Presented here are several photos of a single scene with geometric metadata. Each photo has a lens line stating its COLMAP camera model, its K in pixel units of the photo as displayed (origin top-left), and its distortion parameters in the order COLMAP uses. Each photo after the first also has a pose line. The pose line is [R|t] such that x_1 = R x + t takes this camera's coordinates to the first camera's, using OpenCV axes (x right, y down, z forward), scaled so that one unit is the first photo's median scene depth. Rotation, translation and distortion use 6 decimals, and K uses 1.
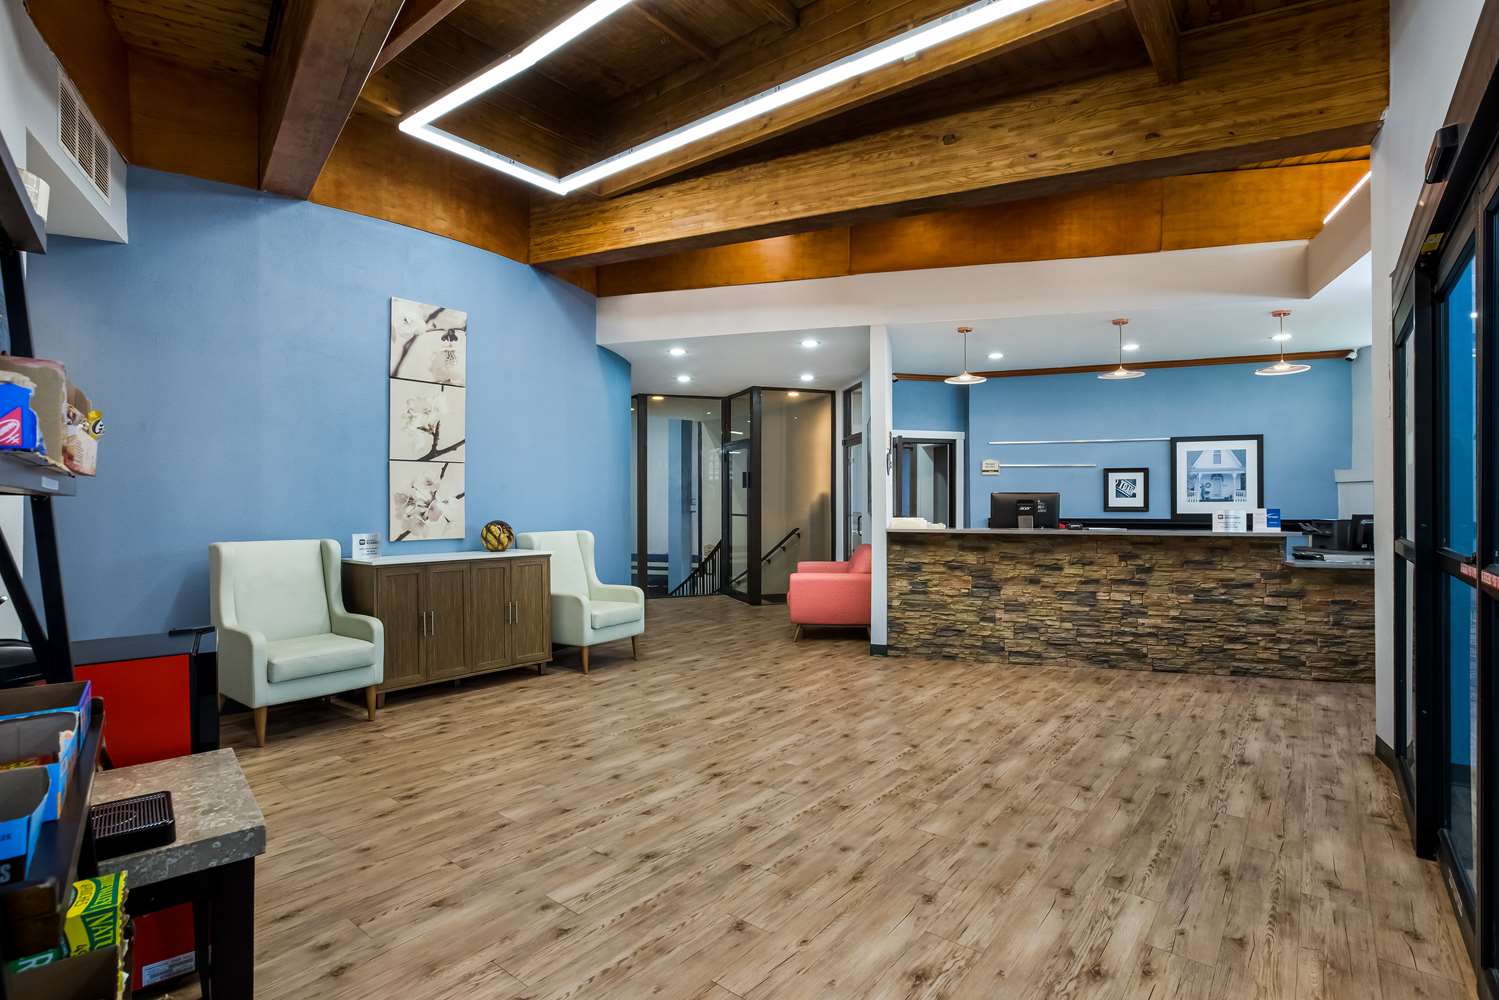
lens RADIAL K [[735.1, 0, 749.5], [0, 735.1, 500.0], [0, 0, 1]] dist [-0.038264, 0.000486]
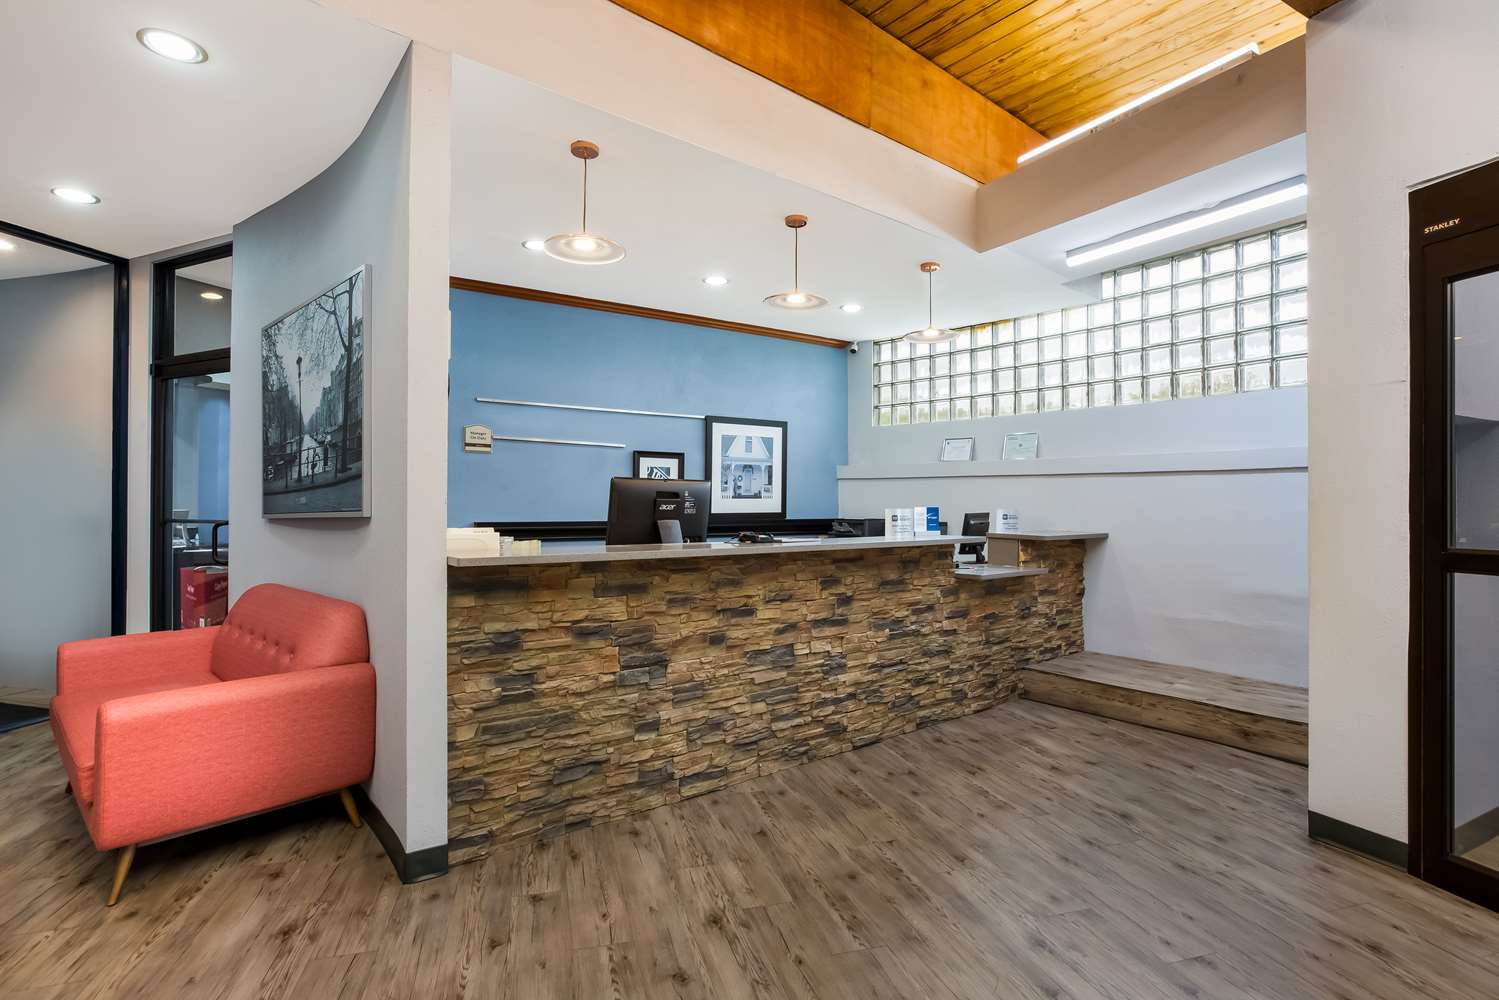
lens RADIAL K [[735.1, 0, 749.5], [0, 735.1, 500.0], [0, 0, 1]] dist [-0.038264, 0.000486]
pose [[0.574179, 0.005384, 0.818712, -0.050613], [-0.008203, 0.999966, -0.000822, 0.006127], [-0.818689, -0.006244, 0.574204, 0.663881]]
